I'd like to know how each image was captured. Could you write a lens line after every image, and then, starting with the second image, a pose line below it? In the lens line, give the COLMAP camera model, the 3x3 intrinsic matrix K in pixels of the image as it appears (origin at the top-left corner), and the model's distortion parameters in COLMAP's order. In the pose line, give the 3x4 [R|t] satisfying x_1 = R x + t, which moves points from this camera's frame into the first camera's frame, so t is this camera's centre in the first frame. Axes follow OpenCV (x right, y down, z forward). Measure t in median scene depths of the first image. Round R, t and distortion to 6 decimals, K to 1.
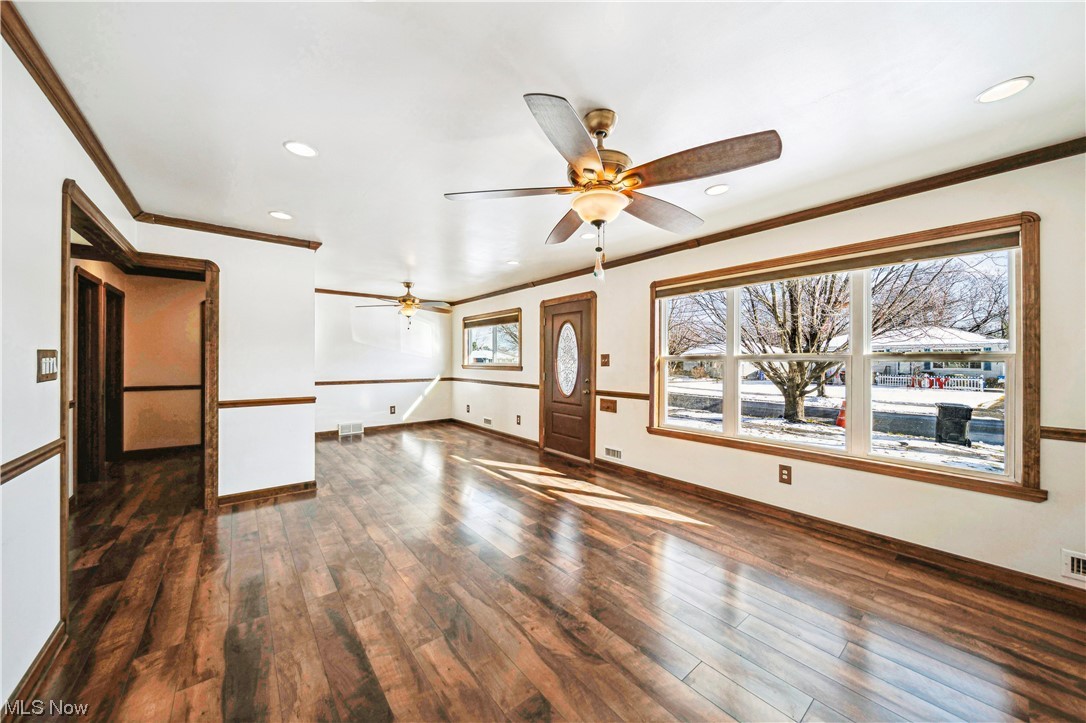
lens RADIAL K [[381.8, 0, 544.0], [0, 381.8, 360.1], [0, 0, 1]] dist [0.000885, -0.000041]
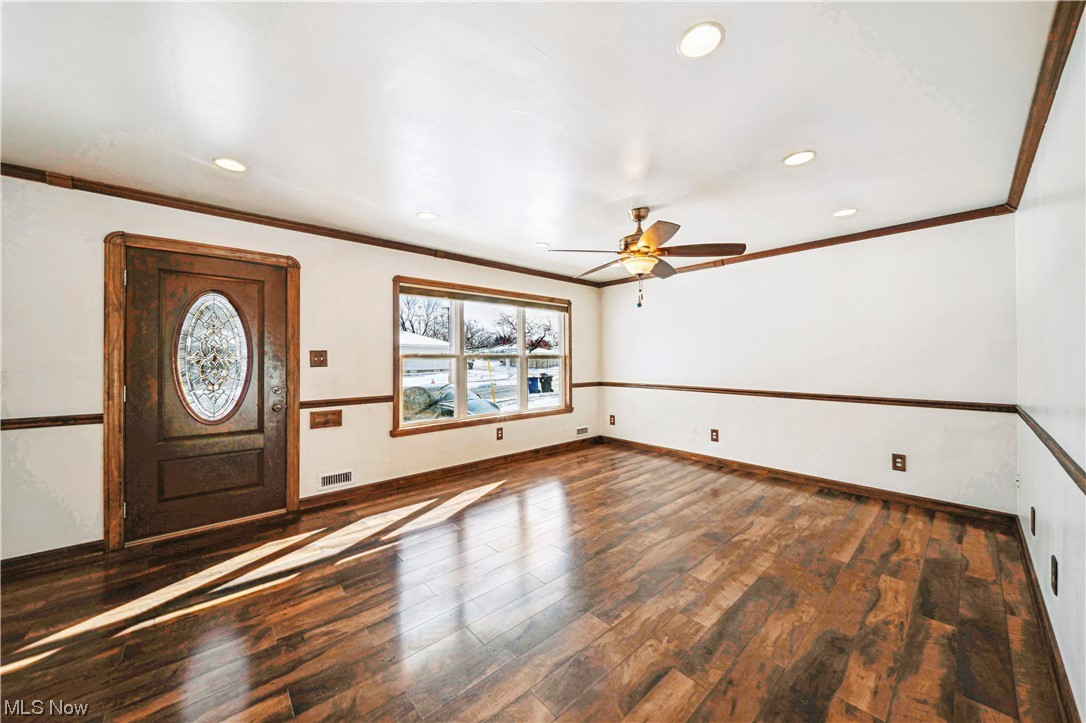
lens RADIAL K [[381.8, 0, 544.0], [0, 381.8, 360.1], [0, 0, 1]] dist [0.000885, -0.000041]
pose [[-0.049868, -0.005645, 0.998740, -0.733884], [0.001364, 0.999983, 0.005720, -0.000926], [-0.998755, 0.001648, -0.049860, 0.744604]]
